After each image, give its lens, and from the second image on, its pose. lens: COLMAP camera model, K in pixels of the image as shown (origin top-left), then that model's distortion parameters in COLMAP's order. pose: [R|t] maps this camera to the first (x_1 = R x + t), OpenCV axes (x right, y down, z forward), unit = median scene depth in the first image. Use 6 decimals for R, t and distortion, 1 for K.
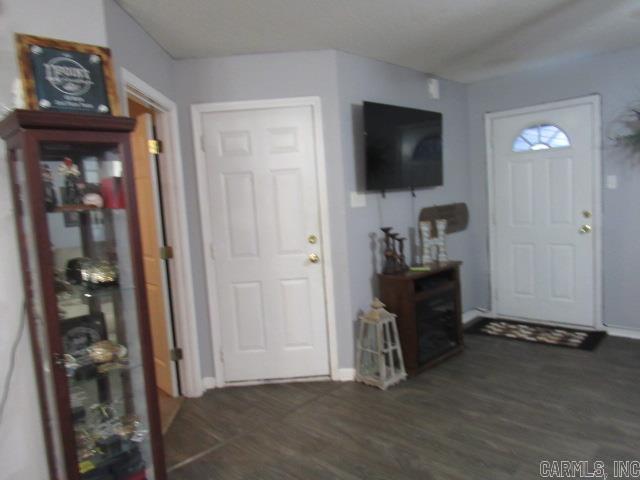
lens RADIAL K [[460.4, 0, 317.2], [0, 460.4, 239.6], [0, 0, 1]] dist [-0.028069, 0.008908]
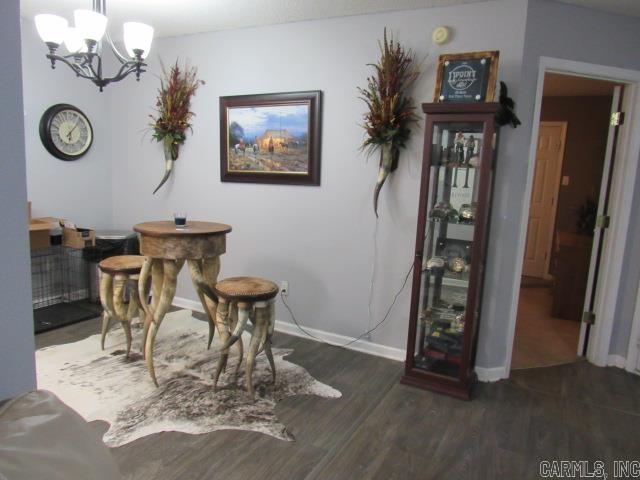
lens RADIAL K [[460.4, 0, 317.1], [0, 460.4, 241.0], [0, 0, 1]] dist [-0.028069, 0.008908]
pose [[0.280164, 0.232306, -0.931419, 0.435646], [-0.157591, 0.968243, 0.194089, -0.025345], [0.946928, 0.092406, 0.307877, 0.061808]]
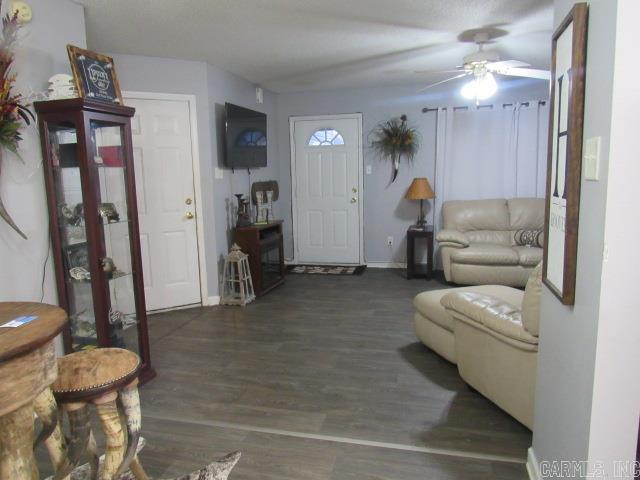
lens RADIAL K [[460.4, 0, 319.7], [0, 460.4, 237.6], [0, 0, 1]] dist [-0.028069, 0.008908]
pose [[0.868744, -0.023644, 0.494698, -0.336607], [0.011522, 0.999554, 0.027540, 0.071647], [-0.495128, -0.018225, 0.868629, -0.347789]]
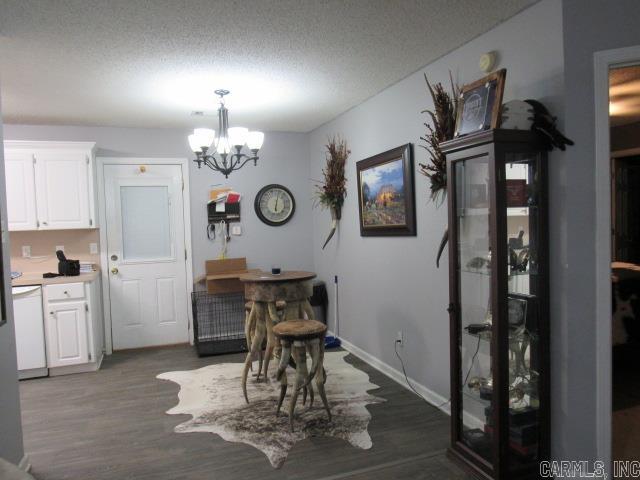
lens RADIAL K [[460.4, 0, 321.1], [0, 460.4, 243.6], [0, 0, 1]] dist [-0.028069, 0.008908]
pose [[-0.426743, 0.130487, -0.894910, 0.455256], [-0.020247, 0.987910, 0.153703, -0.081120], [0.904146, 0.083711, -0.418942, 0.600488]]
